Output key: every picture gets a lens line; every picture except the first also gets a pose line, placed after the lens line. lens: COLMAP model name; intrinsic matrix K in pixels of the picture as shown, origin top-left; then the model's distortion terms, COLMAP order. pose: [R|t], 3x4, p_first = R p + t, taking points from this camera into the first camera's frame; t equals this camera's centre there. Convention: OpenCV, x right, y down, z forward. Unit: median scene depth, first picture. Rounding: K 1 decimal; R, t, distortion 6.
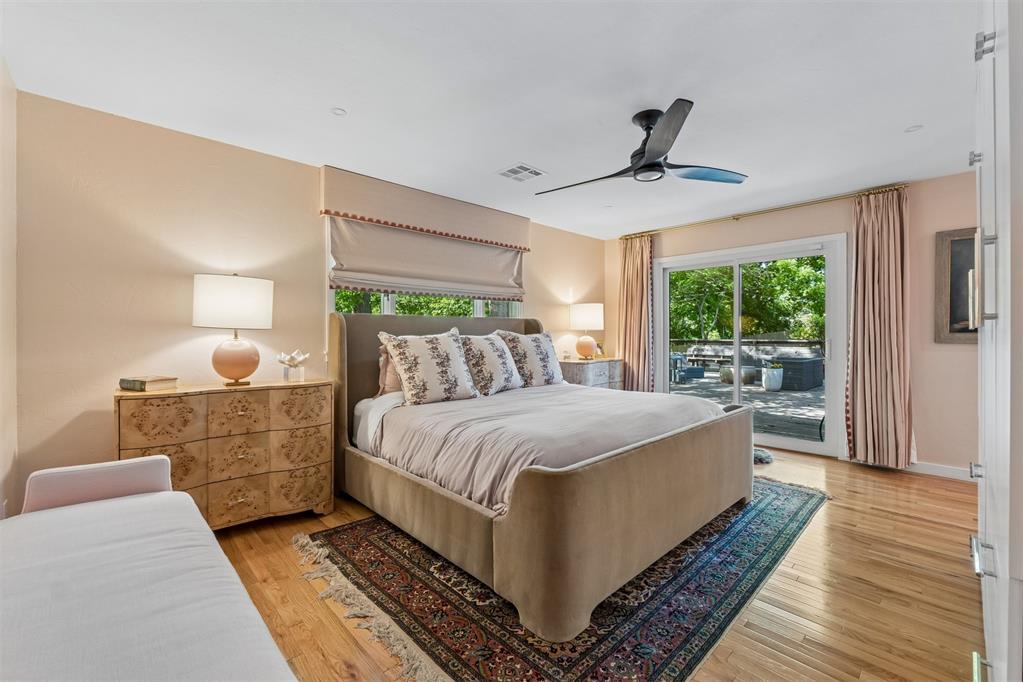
lens RADIAL K [[430.9, 0, 512.2], [0, 430.9, 339.7], [0, 0, 1]] dist [-0.008548, 0.000435]
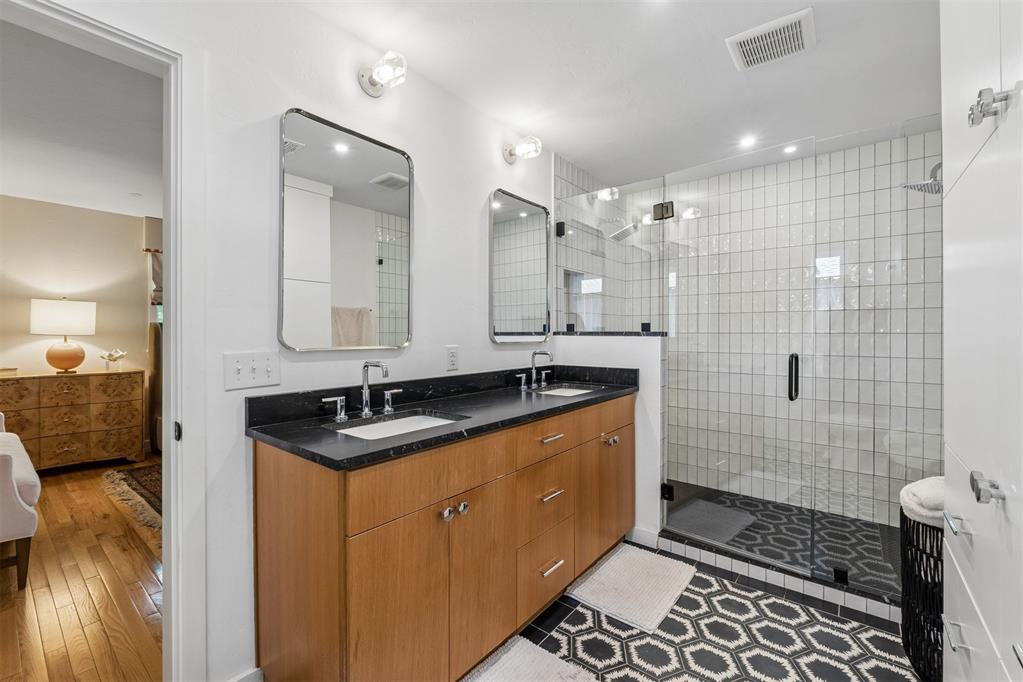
lens RADIAL K [[430.9, 0, 512.2], [0, 430.9, 339.7], [0, 0, 1]] dist [-0.008548, 0.000435]
pose [[0.990409, -0.001606, 0.138154, 0.668817], [0.001424, 0.999998, 0.001417, -0.008826], [-0.138156, -0.001207, 0.990410, -0.656968]]
